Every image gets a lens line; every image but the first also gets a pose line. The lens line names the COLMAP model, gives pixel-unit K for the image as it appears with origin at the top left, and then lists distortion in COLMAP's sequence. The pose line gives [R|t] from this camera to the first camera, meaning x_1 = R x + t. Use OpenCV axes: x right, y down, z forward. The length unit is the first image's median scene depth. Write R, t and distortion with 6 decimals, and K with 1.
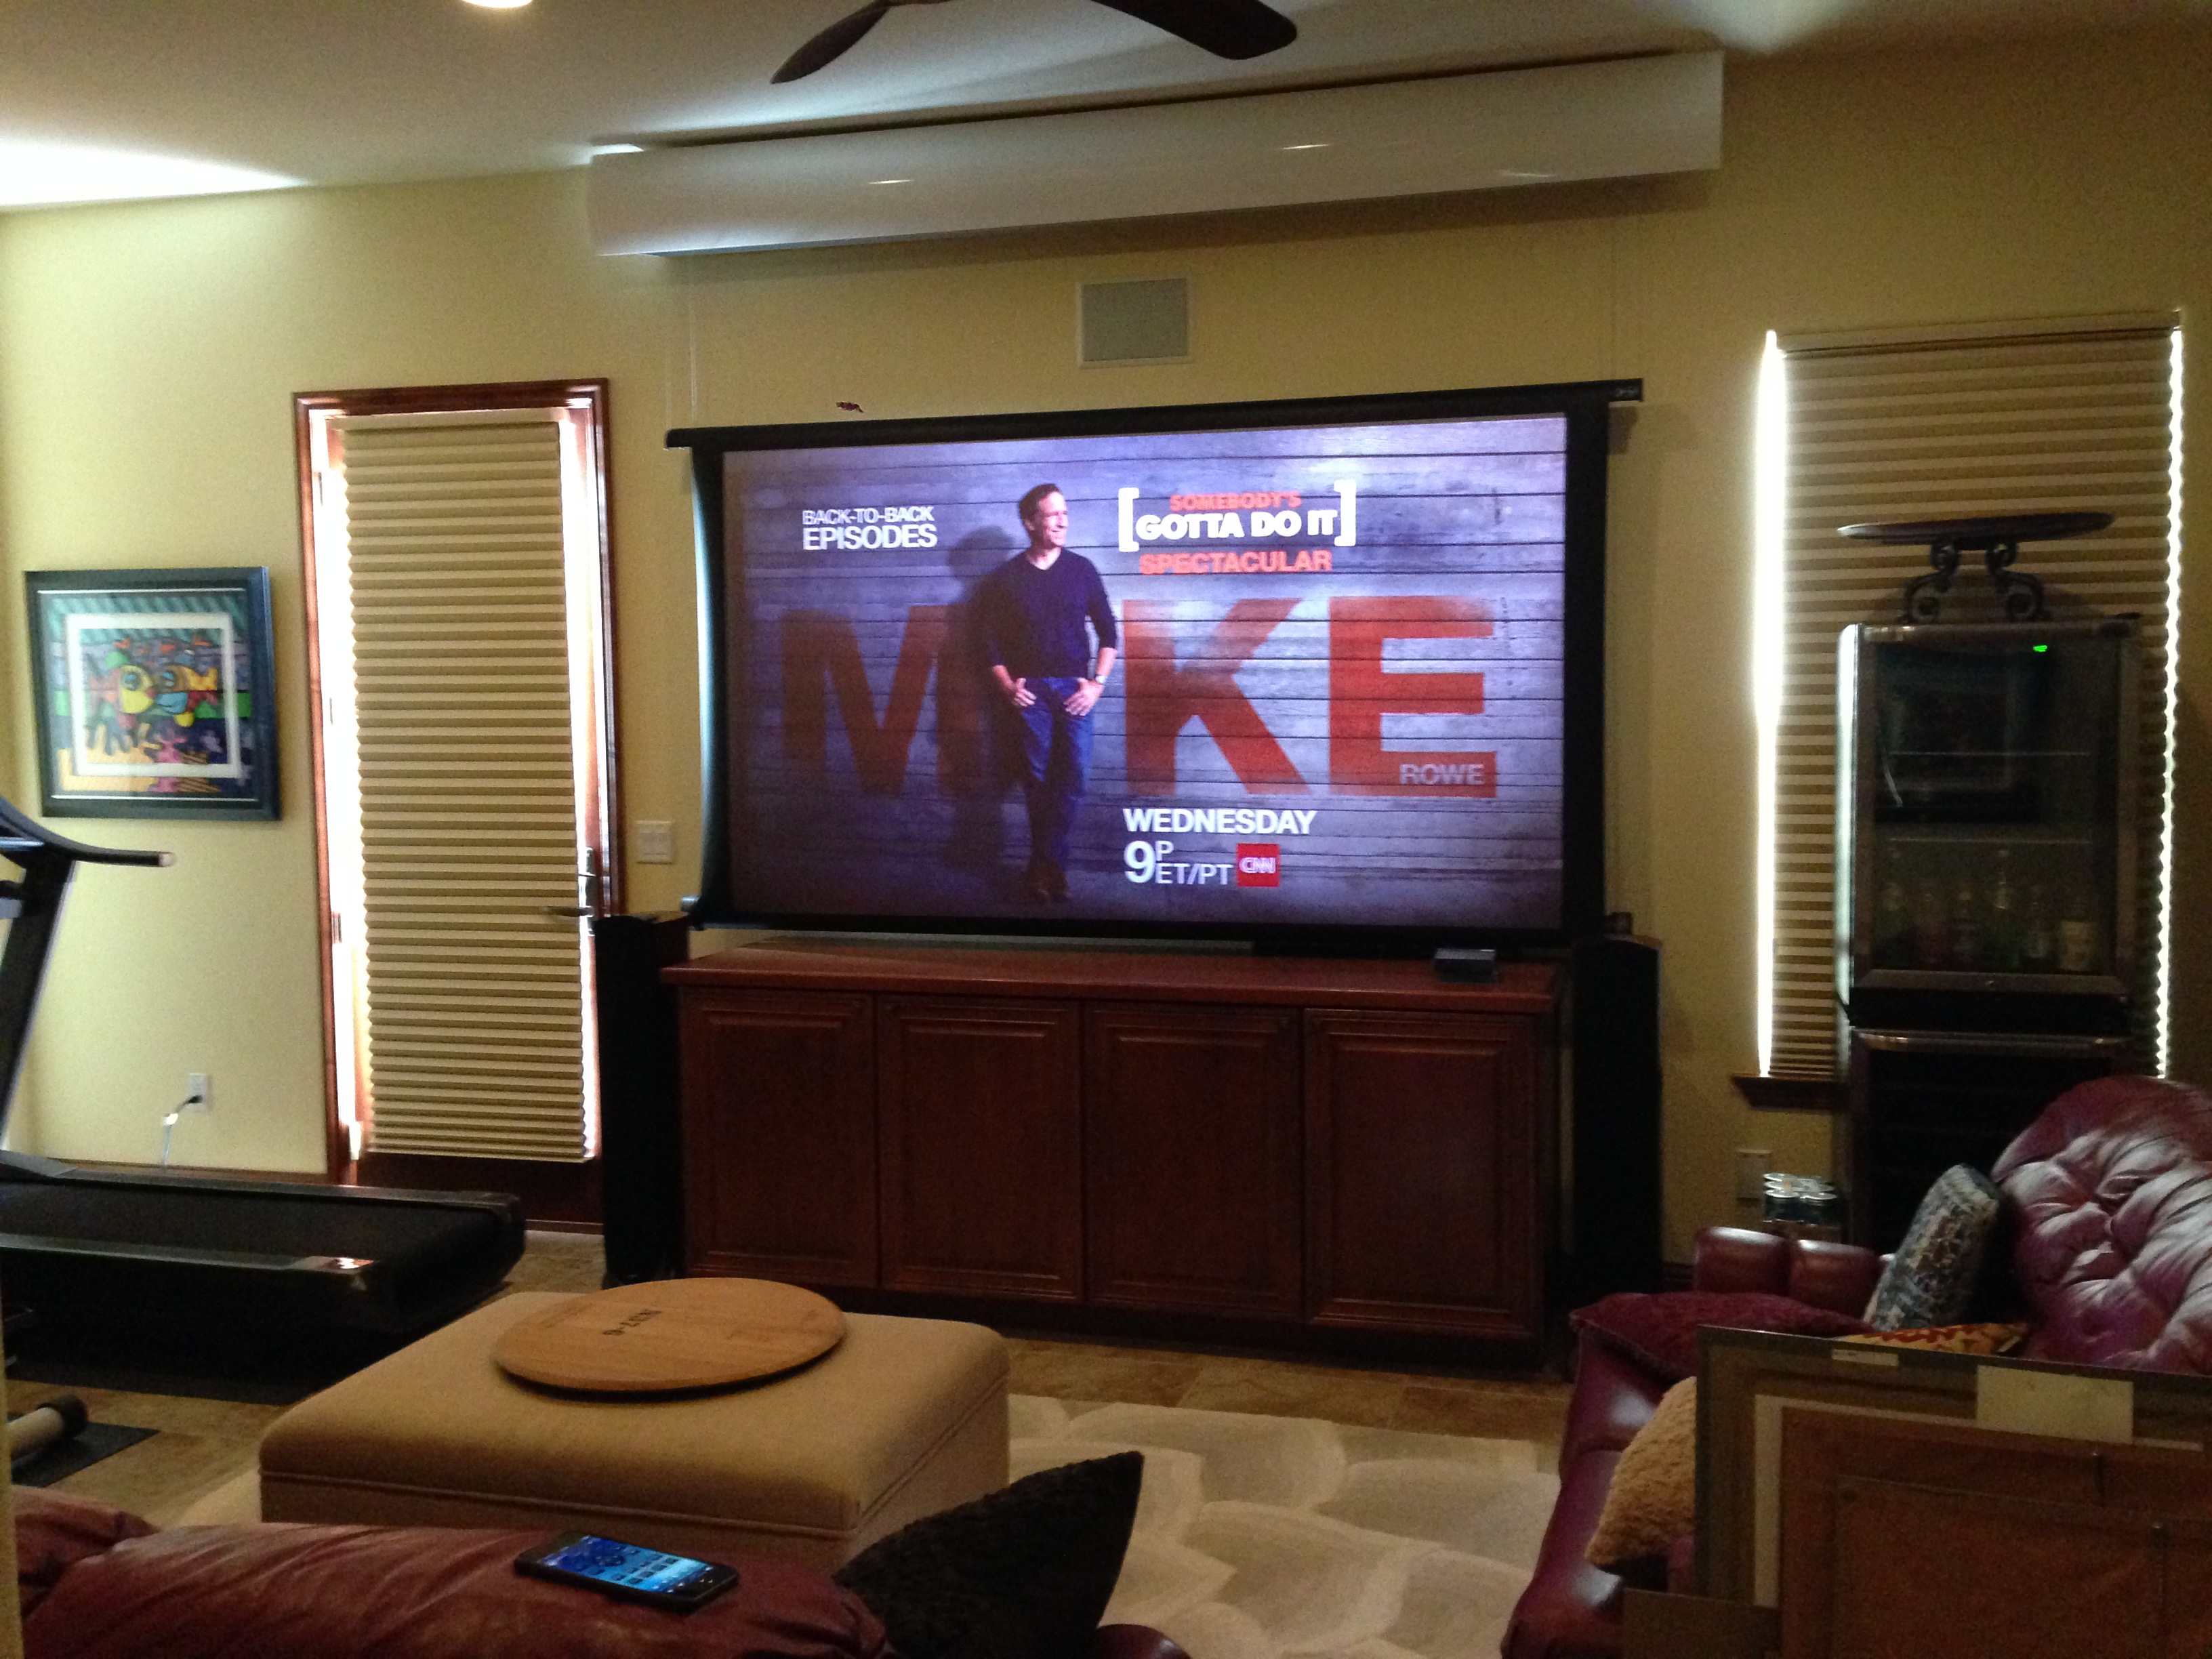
lens RADIAL K [[2379.9, 0, 1076.4], [0, 2379.9, 868.4], [0, 0, 1]] dist [0.018858, 0.000000]
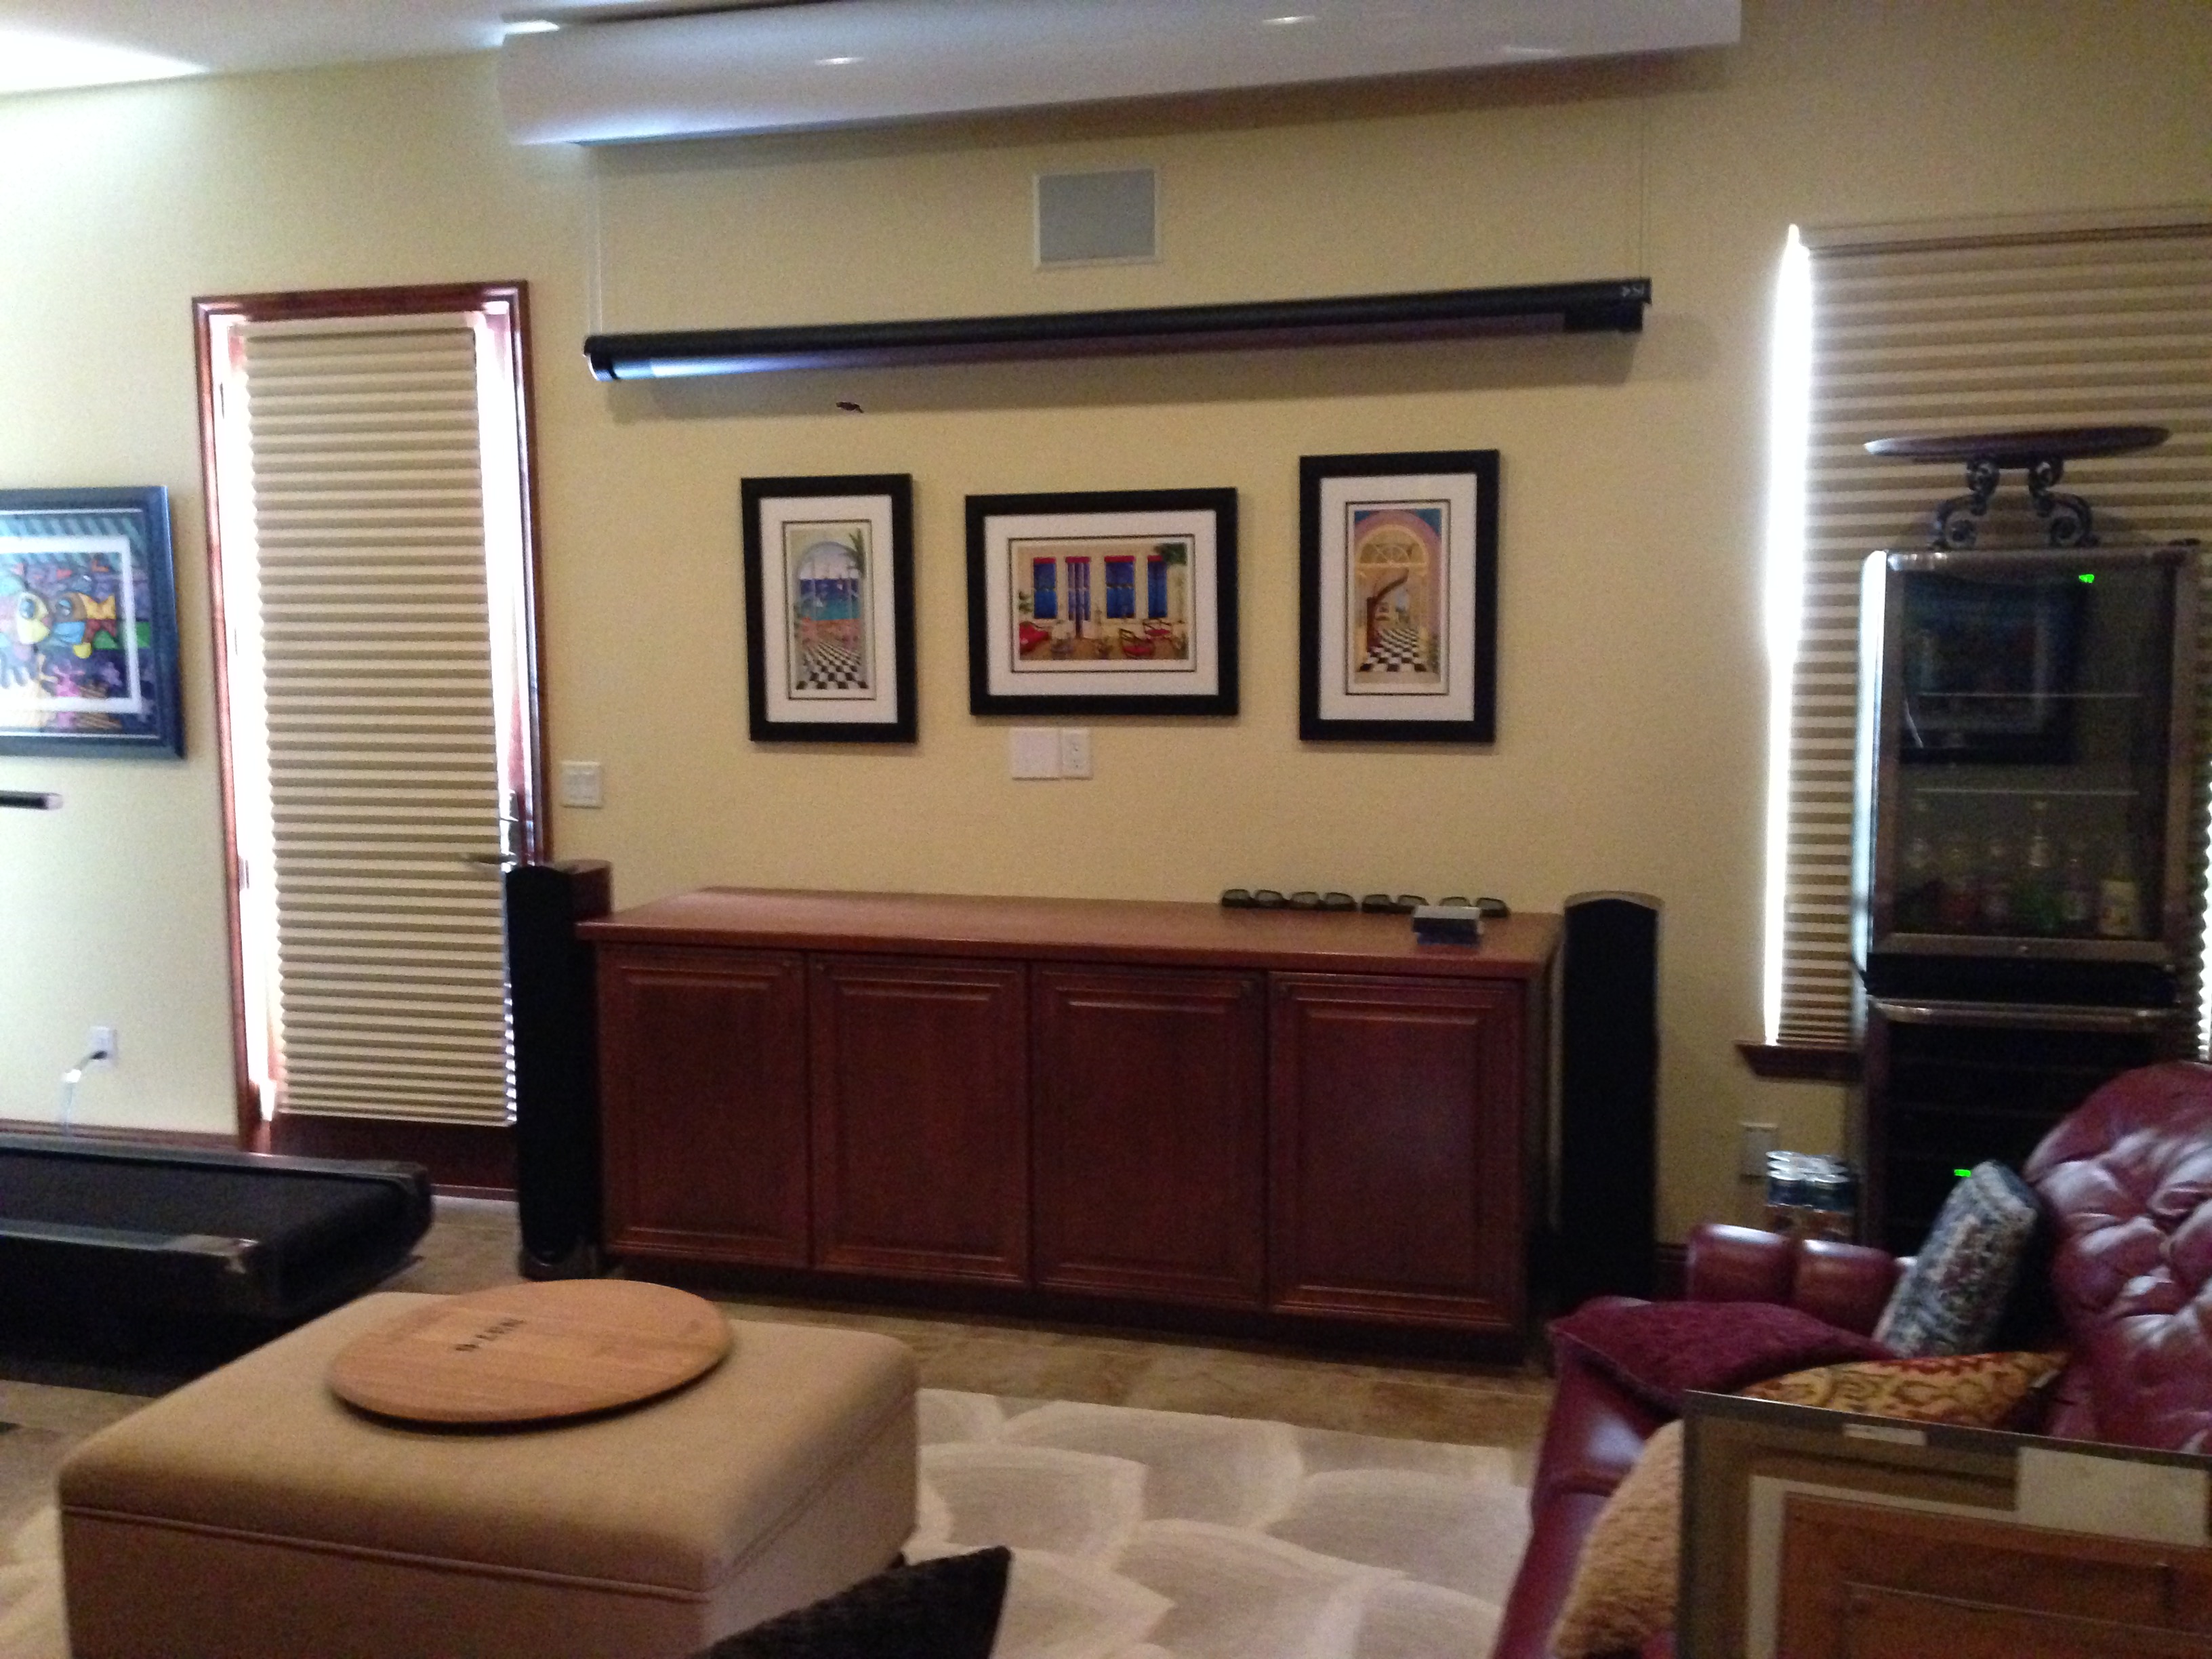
lens RADIAL K [[2379.9, 0, 1061.2], [0, 2379.9, 898.9], [0, 0, 1]] dist [0.018858, 0.000000]
pose [[0.999937, 0.003792, -0.010572, 0.023303], [-0.003343, 0.999105, 0.042157, -0.006927], [0.010722, -0.042119, 0.999055, 0.077920]]
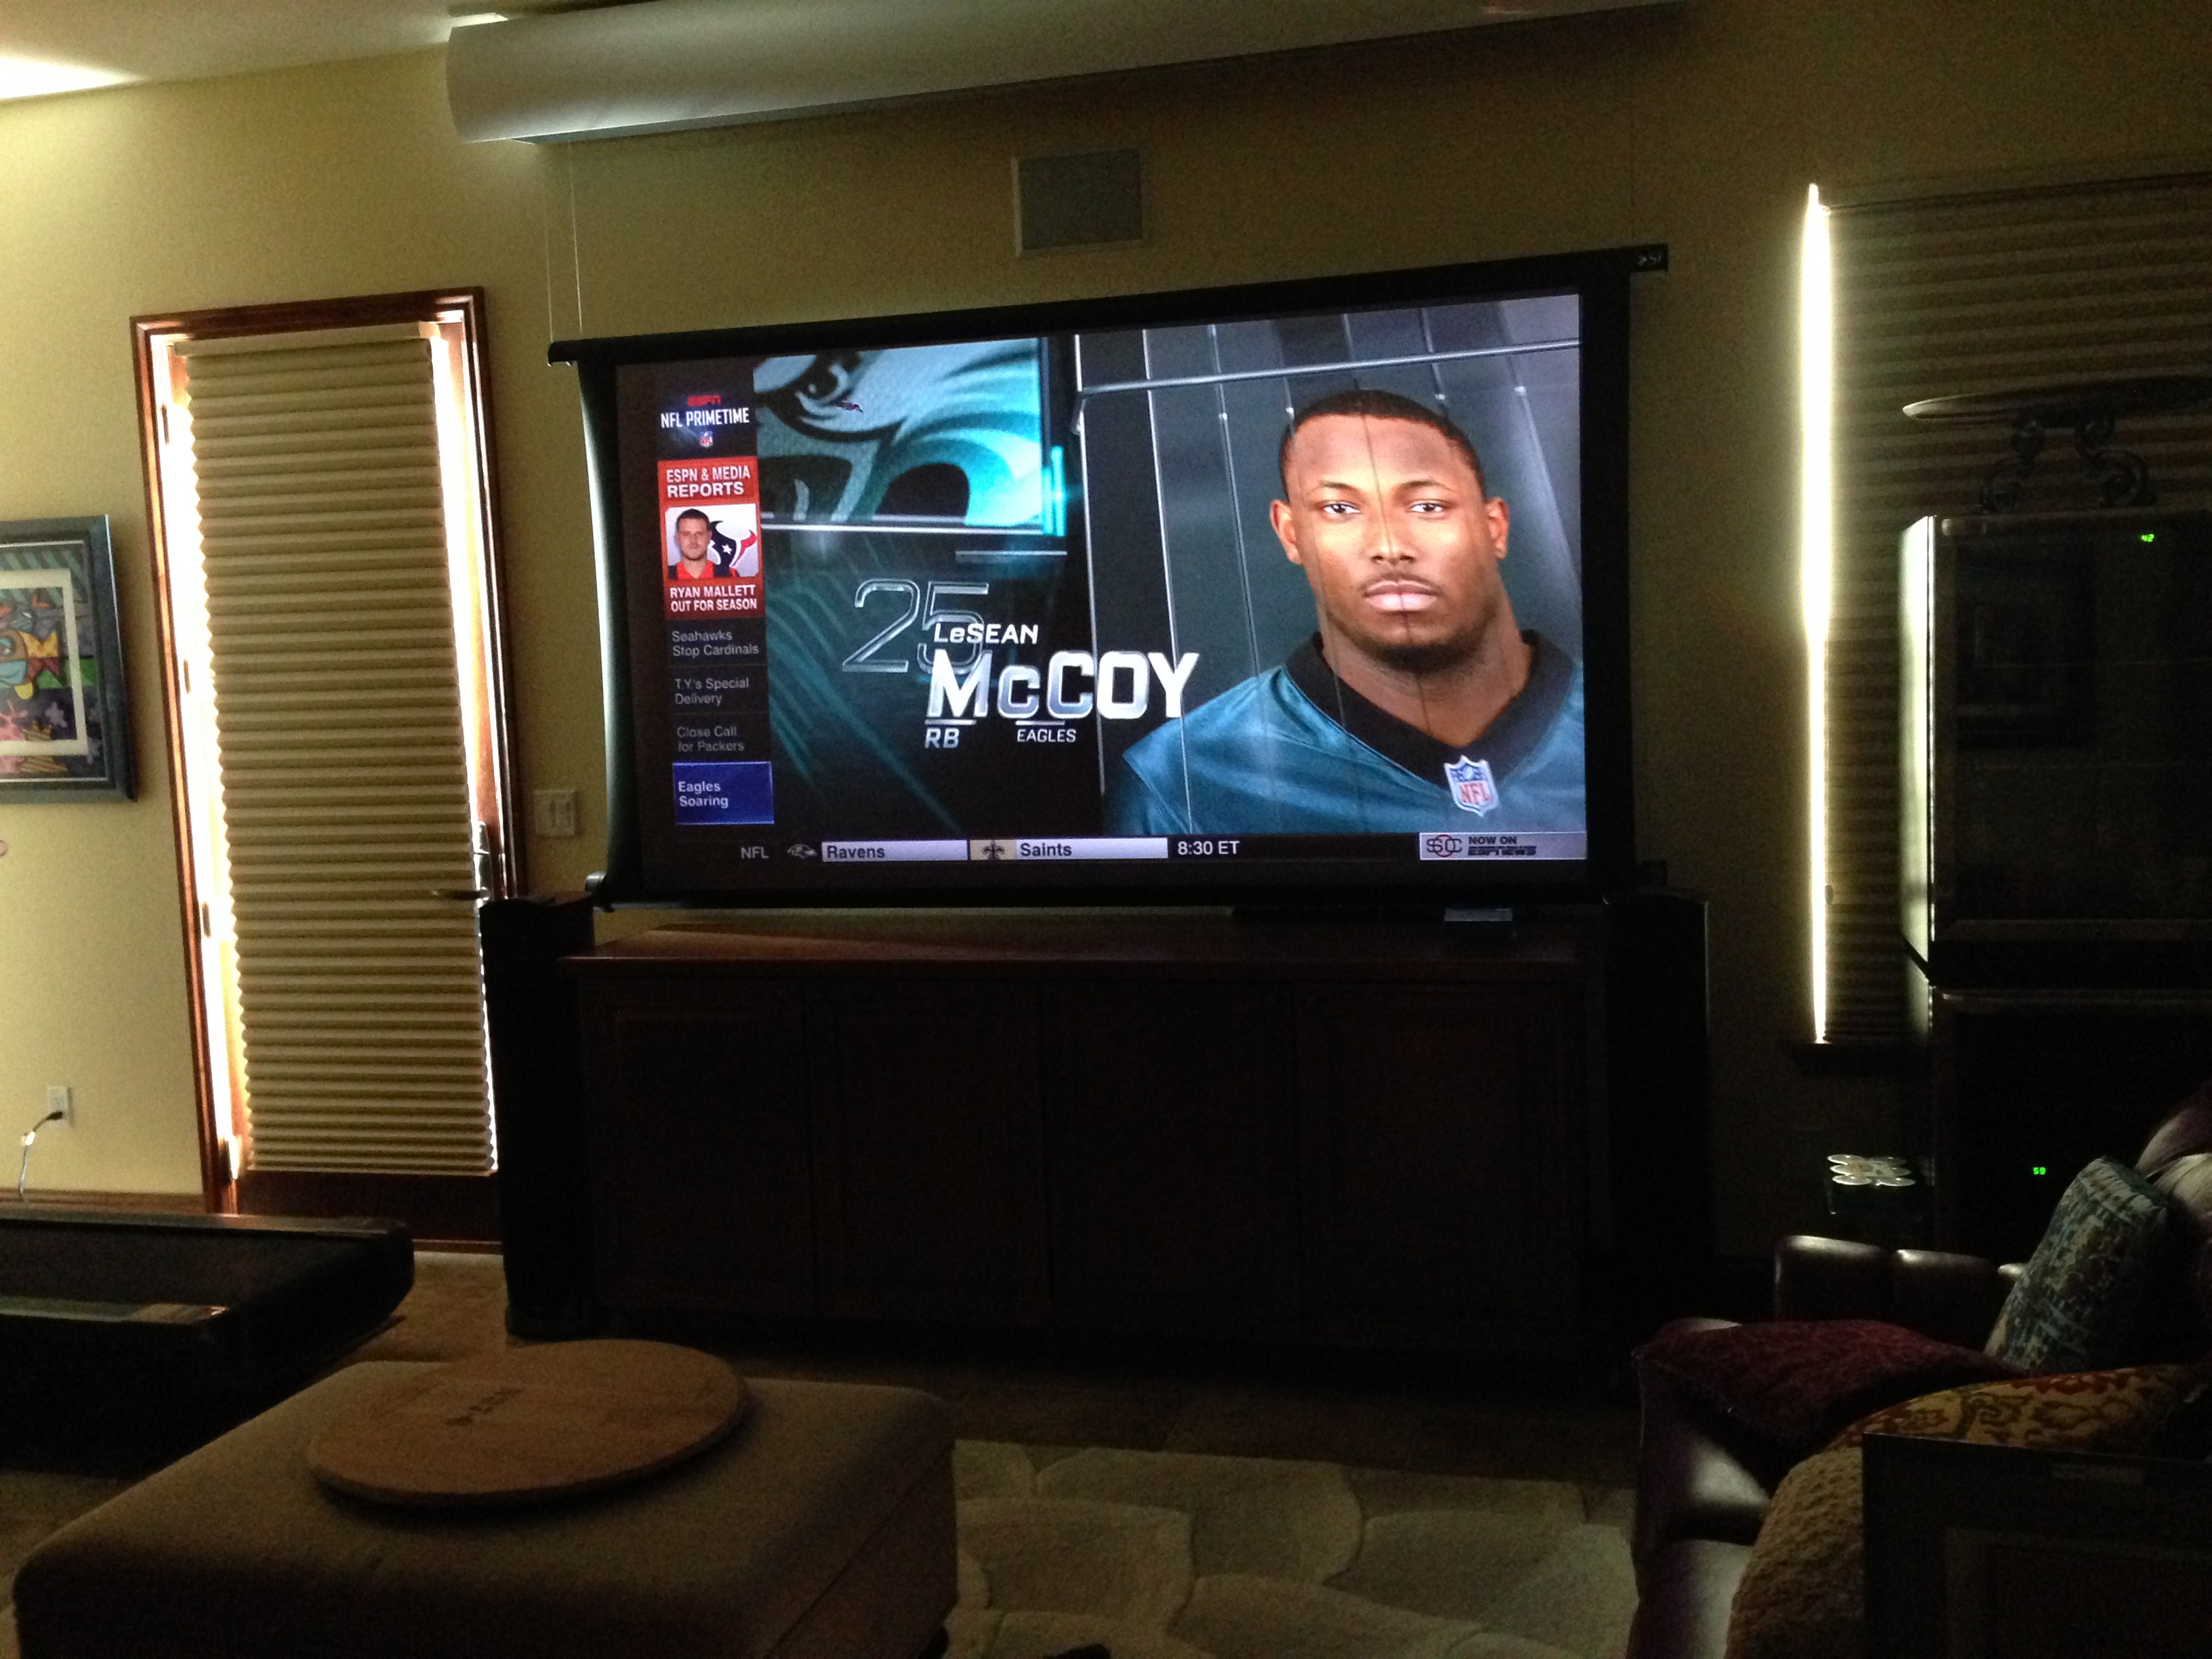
lens RADIAL K [[2379.9, 0, 1067.4], [0, 2379.9, 896.2], [0, 0, 1]] dist [0.018858, 0.000000]
pose [[0.999548, -0.029361, 0.006461, 0.007428], [0.029162, 0.999154, 0.028994, -0.000552], [-0.007307, -0.028793, 0.999559, 0.125239]]
